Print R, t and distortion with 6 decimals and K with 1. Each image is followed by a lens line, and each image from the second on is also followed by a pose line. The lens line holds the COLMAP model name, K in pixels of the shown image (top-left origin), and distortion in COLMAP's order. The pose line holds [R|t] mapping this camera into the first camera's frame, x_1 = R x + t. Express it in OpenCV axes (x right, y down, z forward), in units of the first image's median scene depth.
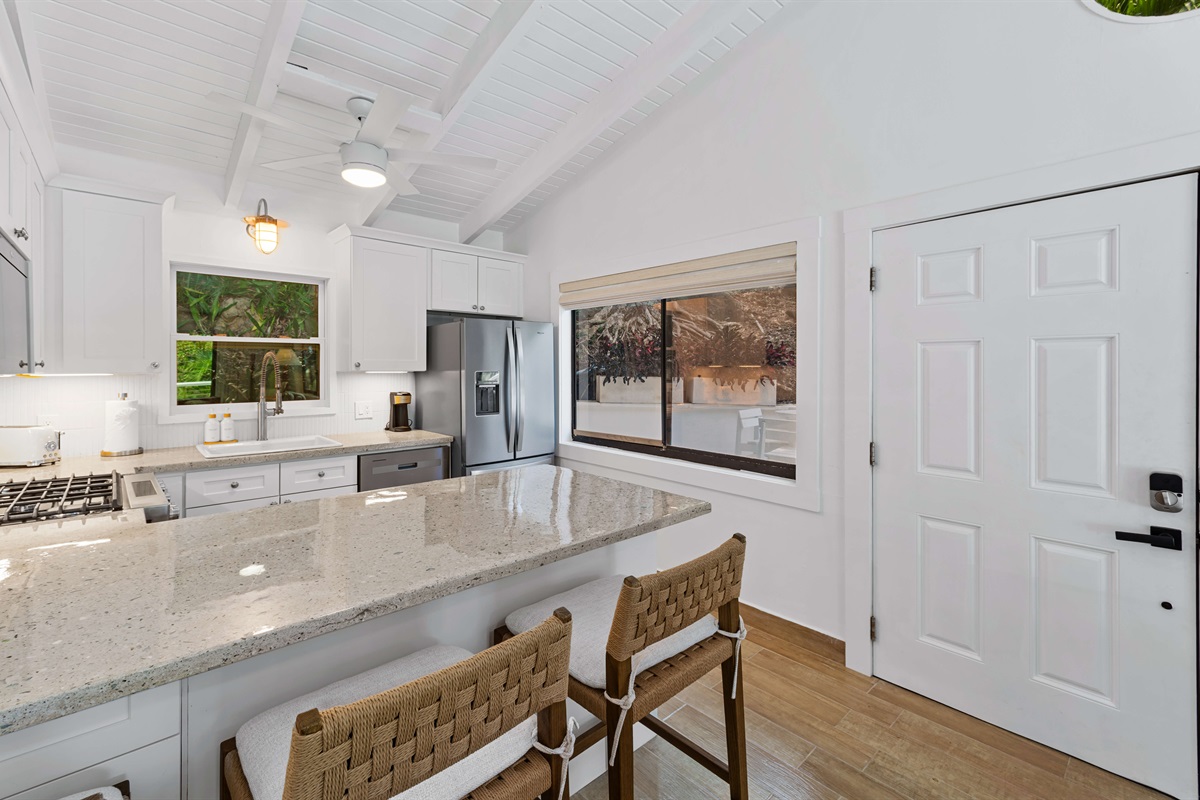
lens RADIAL K [[501.8, 0, 602.9], [0, 501.8, 363.2], [0, 0, 1]] dist [0.000778, 0.000145]
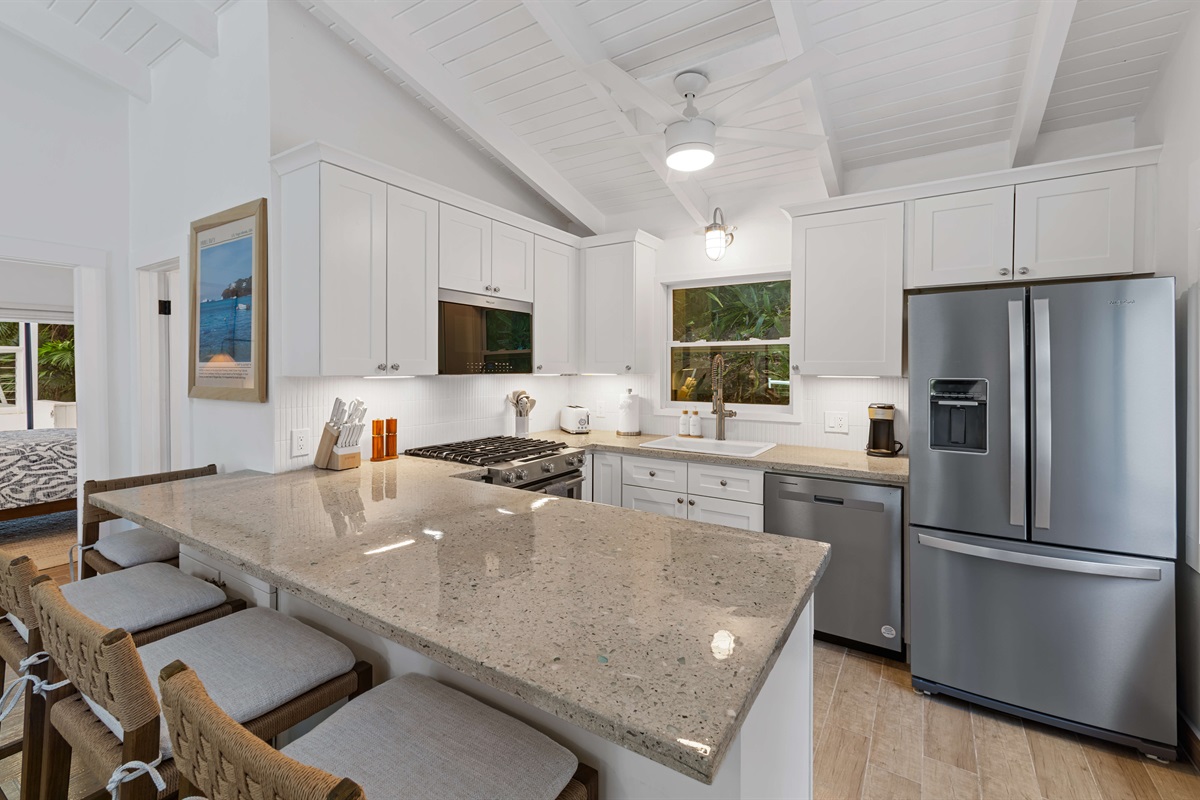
lens RADIAL K [[513.4, 0, 603.5], [0, 513.4, 374.0], [0, 0, 1]] dist [0.000230, 0.000053]
pose [[0.255493, 0.009421, -0.966765, 0.295432], [0.000988, 0.999949, 0.010006, 0.006203], [0.966810, -0.003512, 0.255471, 0.508450]]
